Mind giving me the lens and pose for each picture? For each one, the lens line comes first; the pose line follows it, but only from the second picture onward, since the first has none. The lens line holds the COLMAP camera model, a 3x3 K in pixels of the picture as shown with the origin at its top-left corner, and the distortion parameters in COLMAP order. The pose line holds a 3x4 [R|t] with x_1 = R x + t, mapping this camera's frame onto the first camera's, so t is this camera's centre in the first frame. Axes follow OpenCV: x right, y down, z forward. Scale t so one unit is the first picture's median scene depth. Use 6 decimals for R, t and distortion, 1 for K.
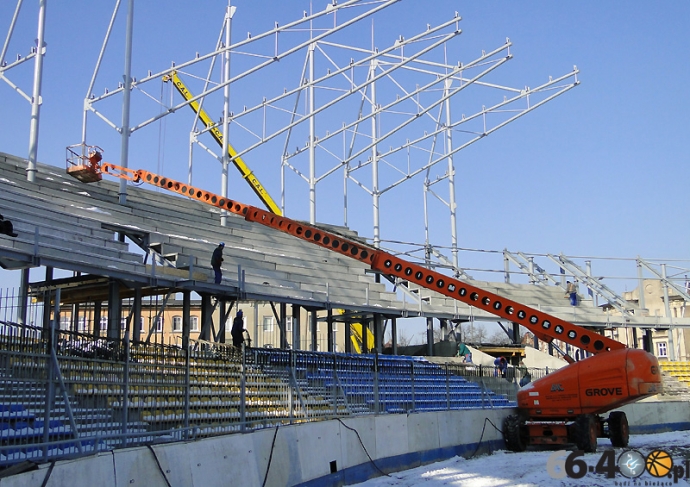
lens RADIAL K [[820.9, 0, 336.5], [0, 820.9, 220.4], [0, 0, 1]] dist [-0.002501, 0.000000]
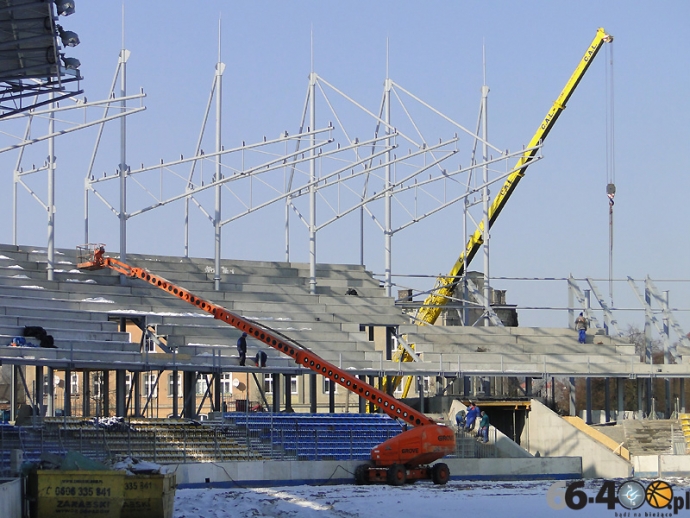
lens RADIAL K [[2416.8, 0, 344.3], [0, 2416.8, 258.6], [0, 0, 1]] dist [0.071425, 0.000000]
pose [[0.986611, -0.003073, -0.163060, 0.655113], [0.025971, 0.990024, 0.138482, -0.565127], [0.161008, -0.140863, 0.976849, -2.469874]]
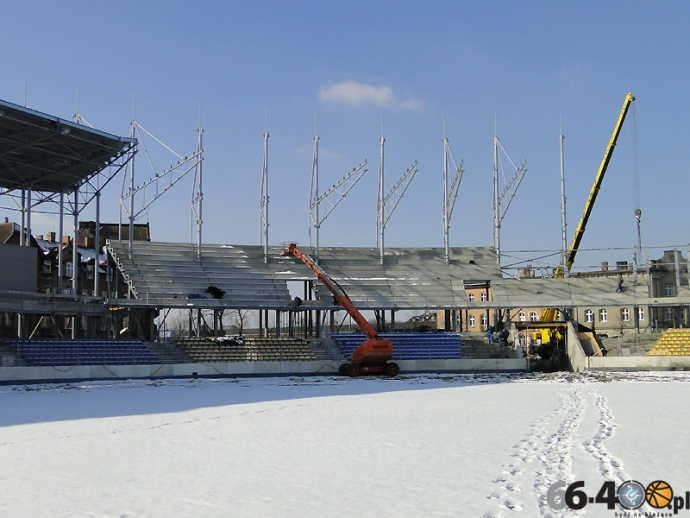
lens RADIAL K [[992.8, 0, 342.9], [0, 992.8, 260.4], [0, 0, 1]] dist [-0.087124, 0.000000]
pose [[0.749793, -0.054115, -0.659456, 1.605261], [0.140146, 0.987026, 0.078348, -0.236001], [0.646660, -0.151165, 0.747649, -0.928852]]
